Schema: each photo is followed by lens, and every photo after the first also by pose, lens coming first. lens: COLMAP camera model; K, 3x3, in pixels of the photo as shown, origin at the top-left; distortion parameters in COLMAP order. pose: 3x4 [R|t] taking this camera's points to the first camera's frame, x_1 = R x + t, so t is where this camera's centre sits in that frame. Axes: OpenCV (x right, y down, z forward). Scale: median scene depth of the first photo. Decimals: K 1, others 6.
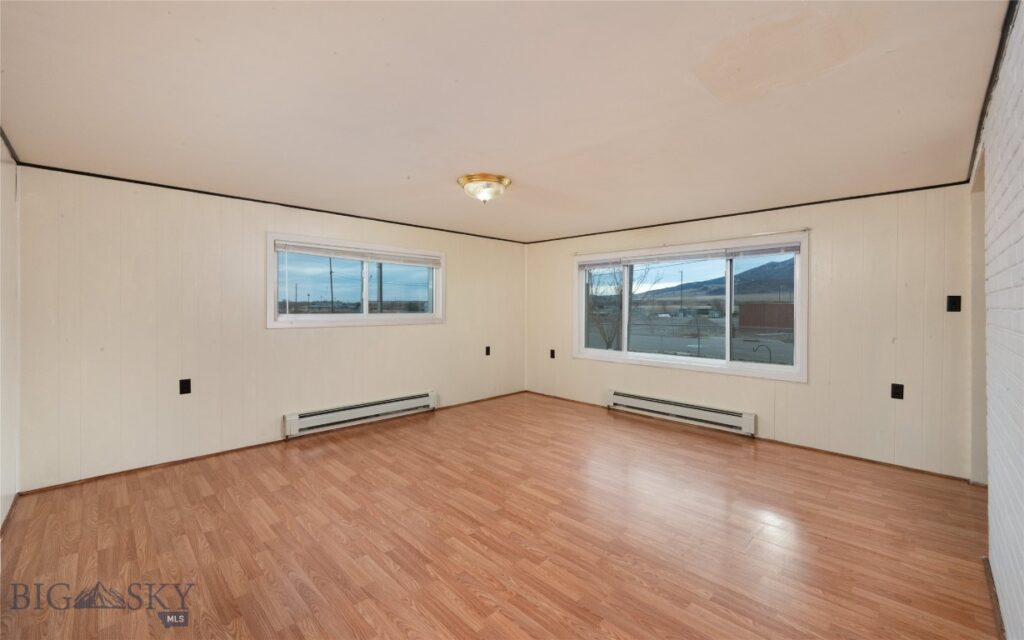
lens RADIAL K [[418.7, 0, 514.2], [0, 418.7, 311.2], [0, 0, 1]] dist [0.001029, 0.000012]
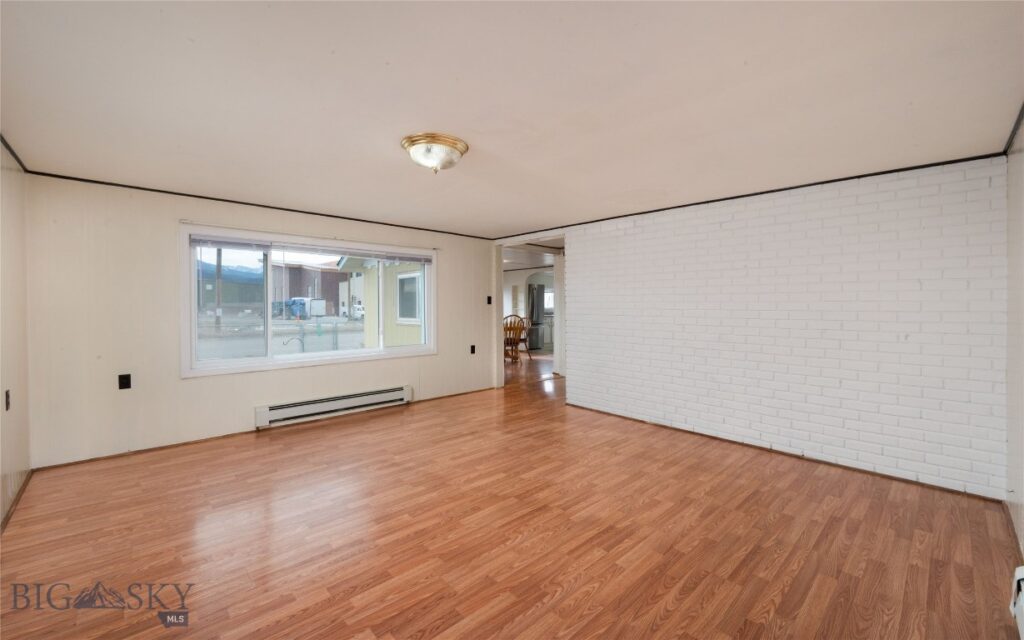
lens RADIAL K [[413.1, 0, 513.0], [0, 413.1, 316.0], [0, 0, 1]] dist [-0.000818, 0.000004]
pose [[0.028805, -0.030267, 0.999127, -1.070379], [0.010518, 0.999495, 0.029975, -0.002089], [-0.999530, 0.009646, 0.029108, 1.009708]]
